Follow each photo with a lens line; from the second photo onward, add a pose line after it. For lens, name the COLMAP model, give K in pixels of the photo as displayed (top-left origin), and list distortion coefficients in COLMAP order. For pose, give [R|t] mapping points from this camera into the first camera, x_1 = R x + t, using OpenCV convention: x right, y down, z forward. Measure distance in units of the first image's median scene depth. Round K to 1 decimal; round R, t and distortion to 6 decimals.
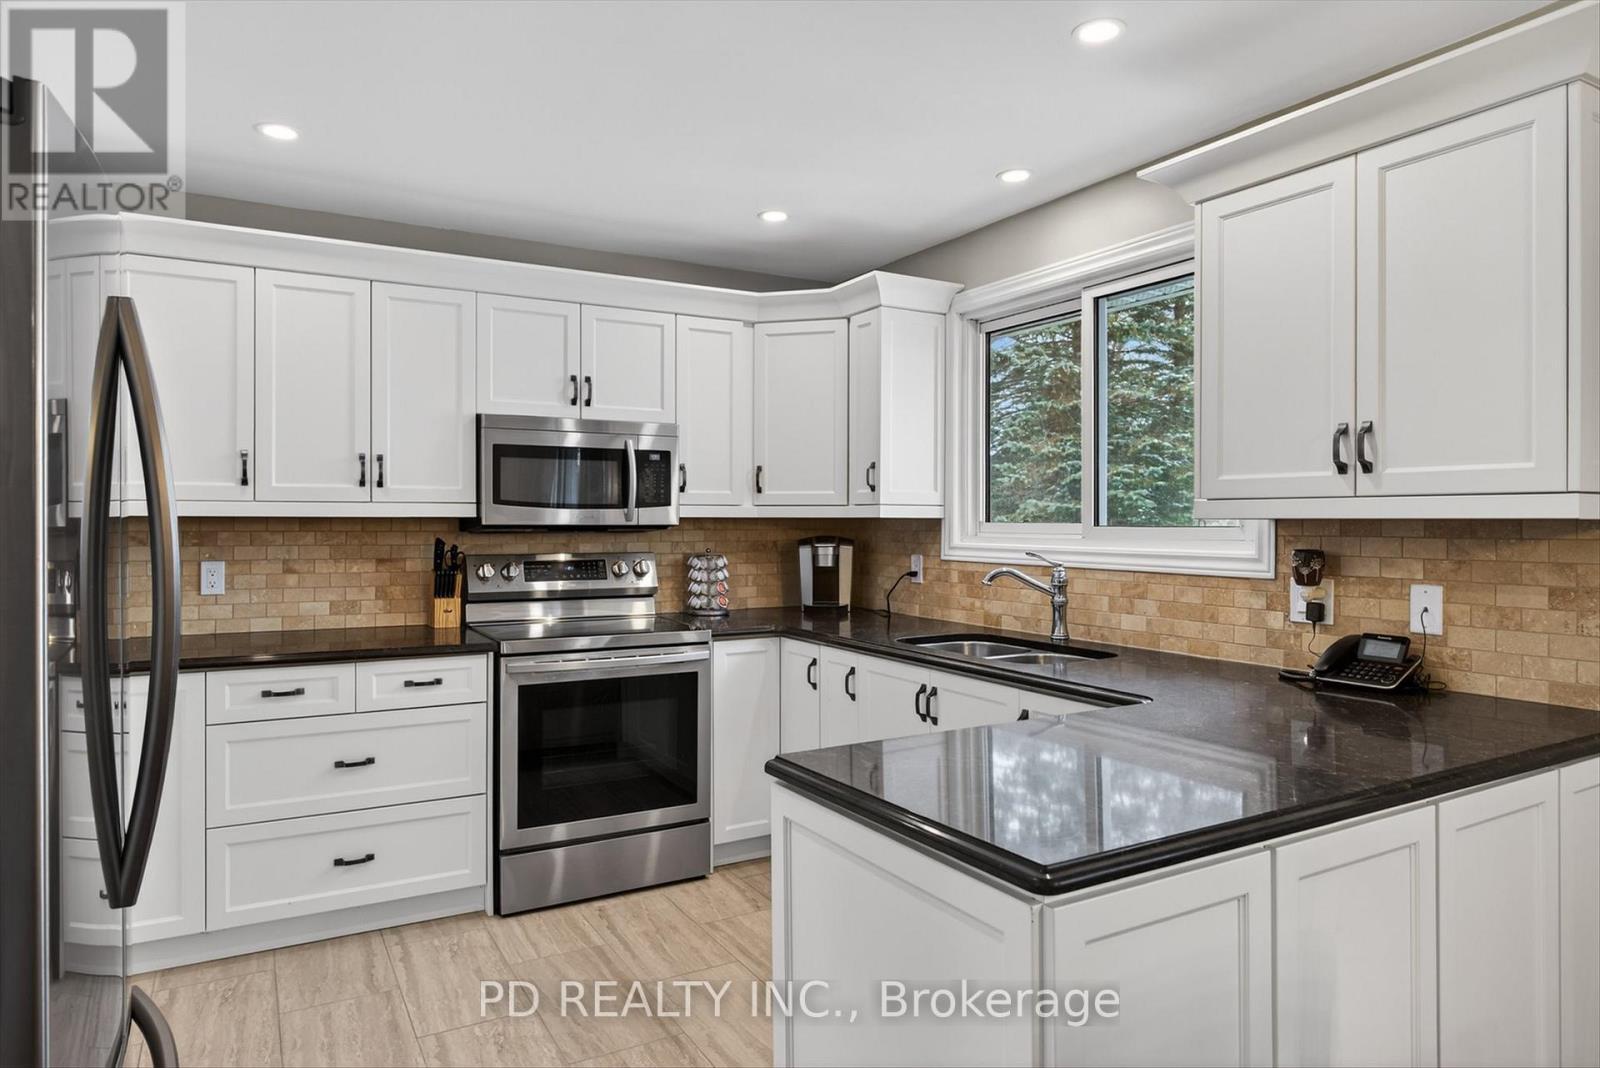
lens RADIAL K [[982.1, 0, 793.2], [0, 982.1, 519.8], [0, 0, 1]] dist [-0.007419, -0.001655]
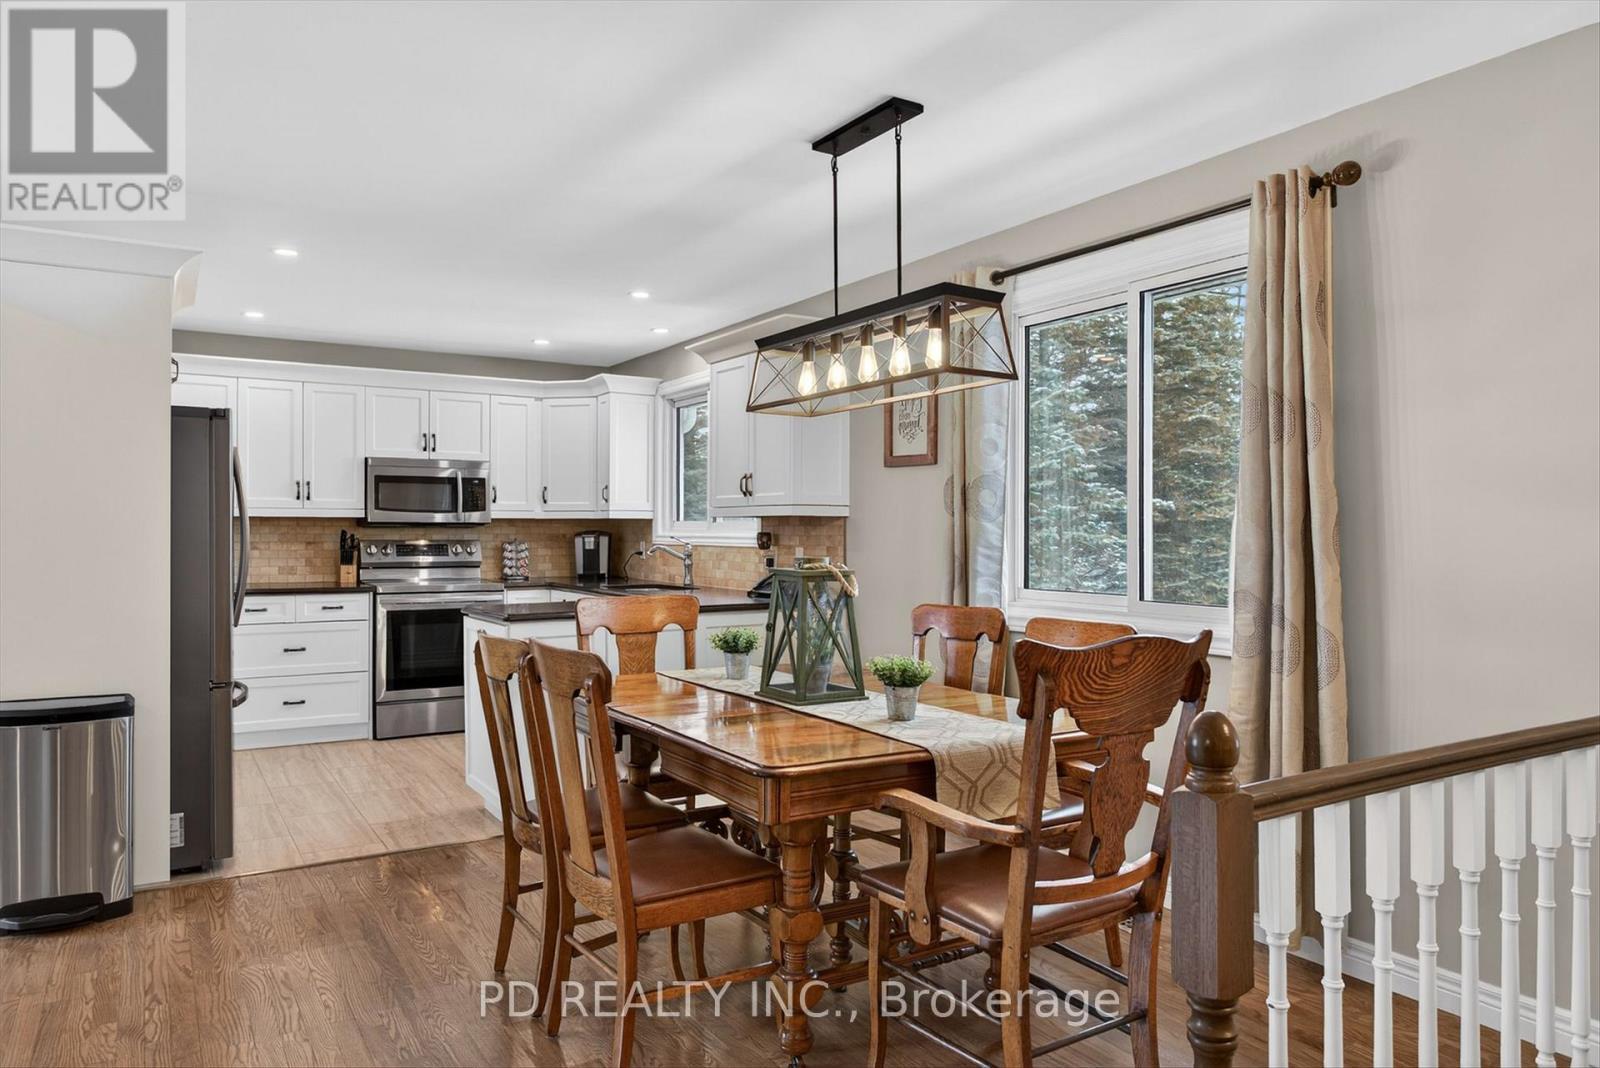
lens RADIAL K [[1053.0, 0, 786.3], [0, 1053.0, 531.4], [0, 0, 1]] dist [-0.001511, 0.000085]
pose [[0.999311, 0.001127, 0.037109, 0.348503], [-0.001208, 0.999997, 0.002146, 0.017228], [-0.037107, -0.002189, 0.999309, -0.876895]]
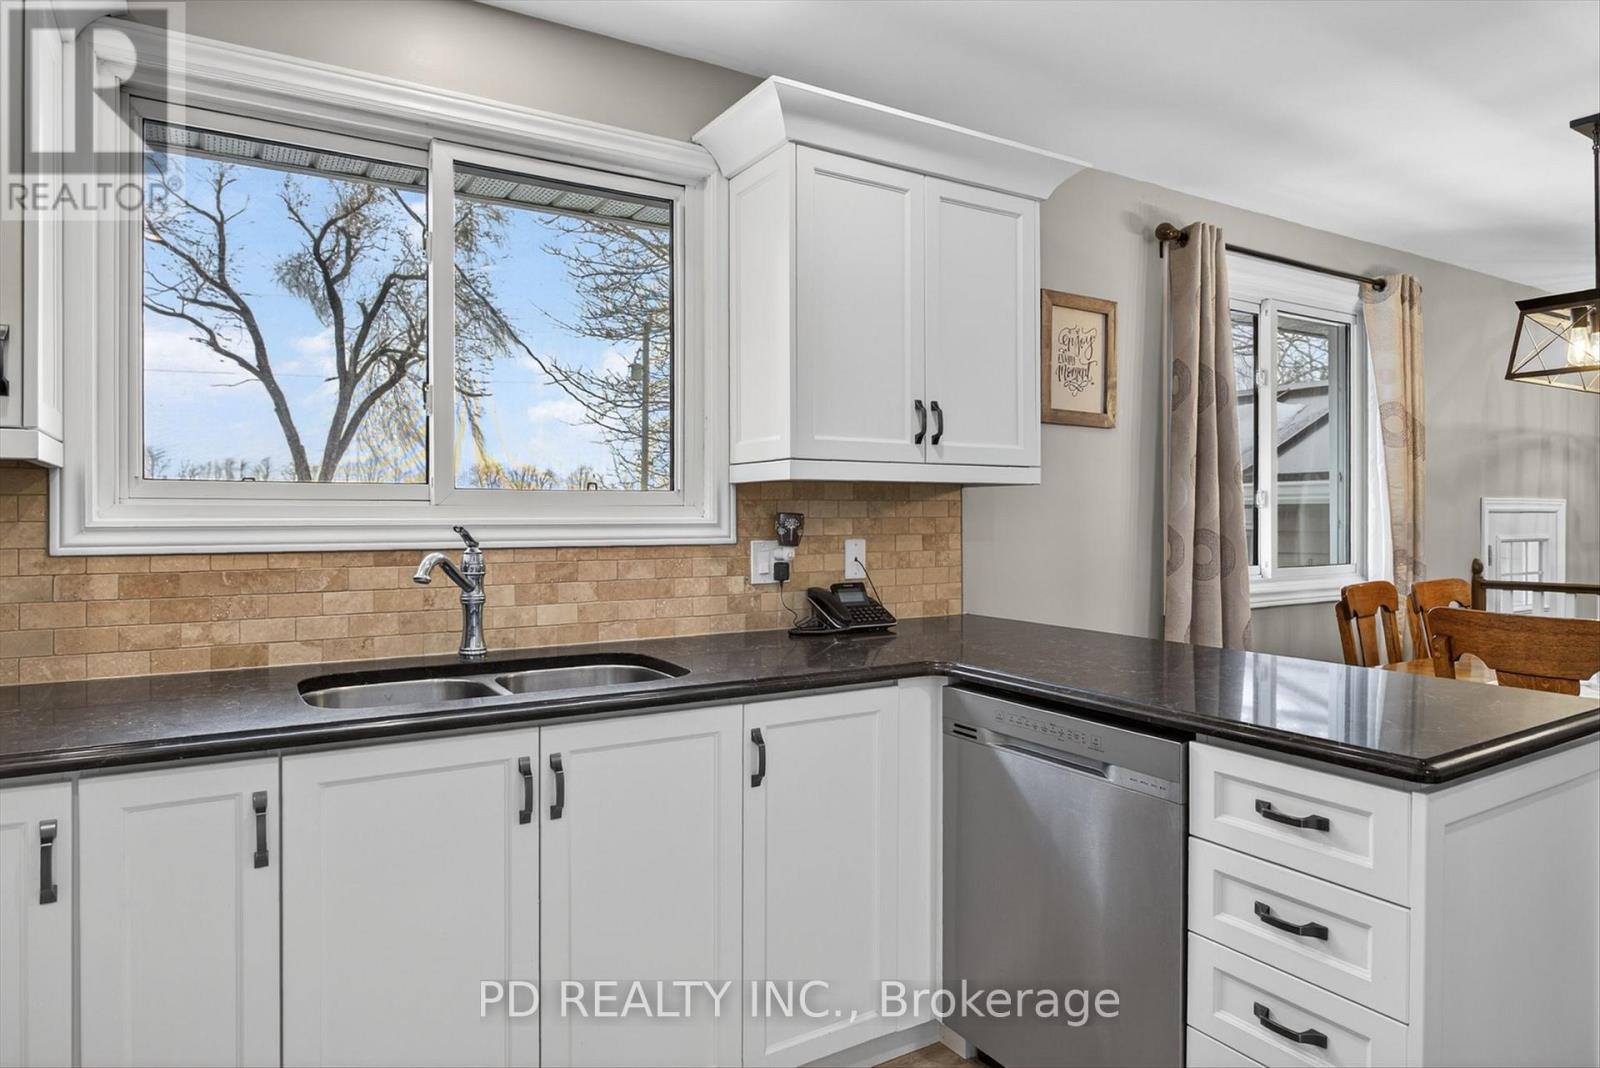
lens RADIAL K [[982.1, 0, 783.5], [0, 982.1, 525.5], [0, 0, 1]] dist [-0.007419, -0.001655]
pose [[-0.045396, -0.011961, 0.998897, -0.377072], [-0.000077, 0.999928, 0.011970, 0.022852], [-0.998969, 0.000467, -0.045393, 0.751466]]
